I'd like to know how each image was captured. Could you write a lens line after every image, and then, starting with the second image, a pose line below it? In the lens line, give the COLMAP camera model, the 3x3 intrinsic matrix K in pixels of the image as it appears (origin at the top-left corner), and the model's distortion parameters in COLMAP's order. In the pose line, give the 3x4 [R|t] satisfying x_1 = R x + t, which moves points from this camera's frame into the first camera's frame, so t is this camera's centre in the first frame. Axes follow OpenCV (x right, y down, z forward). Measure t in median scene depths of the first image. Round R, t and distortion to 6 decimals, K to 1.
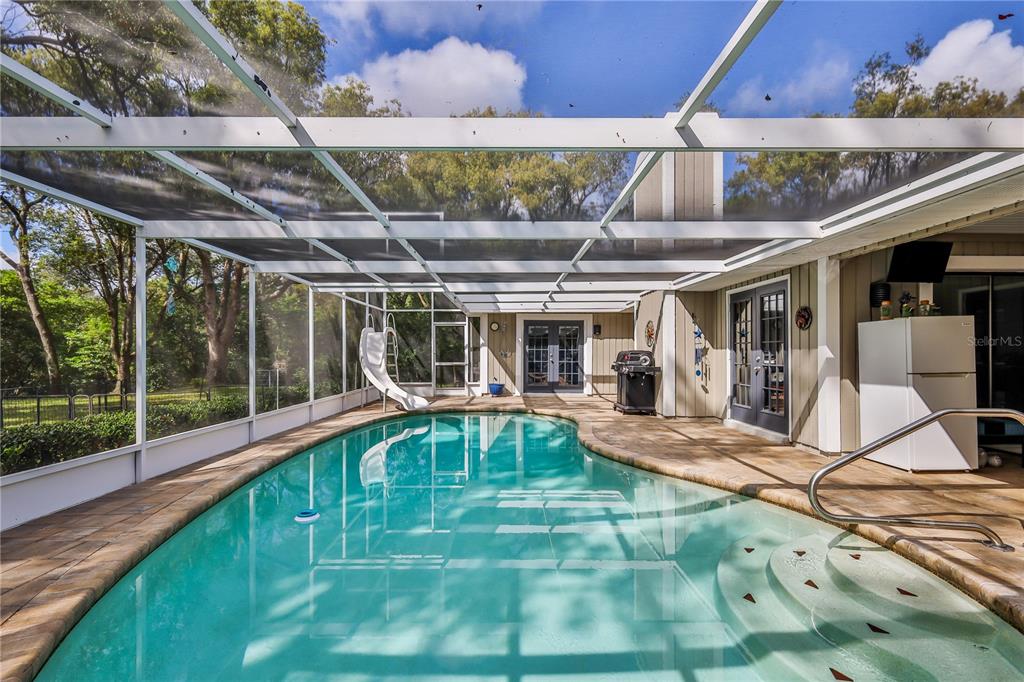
lens RADIAL K [[462.0, 0, 509.7], [0, 462.0, 354.4], [0, 0, 1]] dist [0.001399, 0.000132]
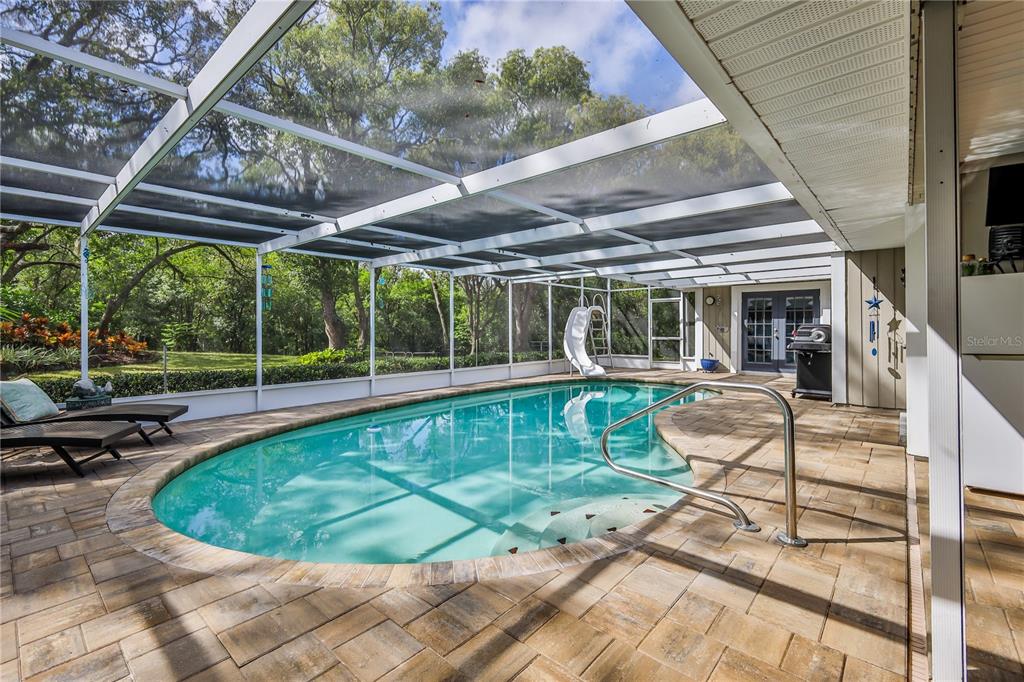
lens RADIAL K [[448.9, 0, 490.1], [0, 448.9, 333.0], [0, 0, 1]] dist [0.002565, 0.000565]
pose [[0.738816, 0.003688, -0.673897, 0.267918], [0.002550, 0.999963, 0.008269, -0.001108], [0.673902, -0.007828, 0.738779, -0.014778]]
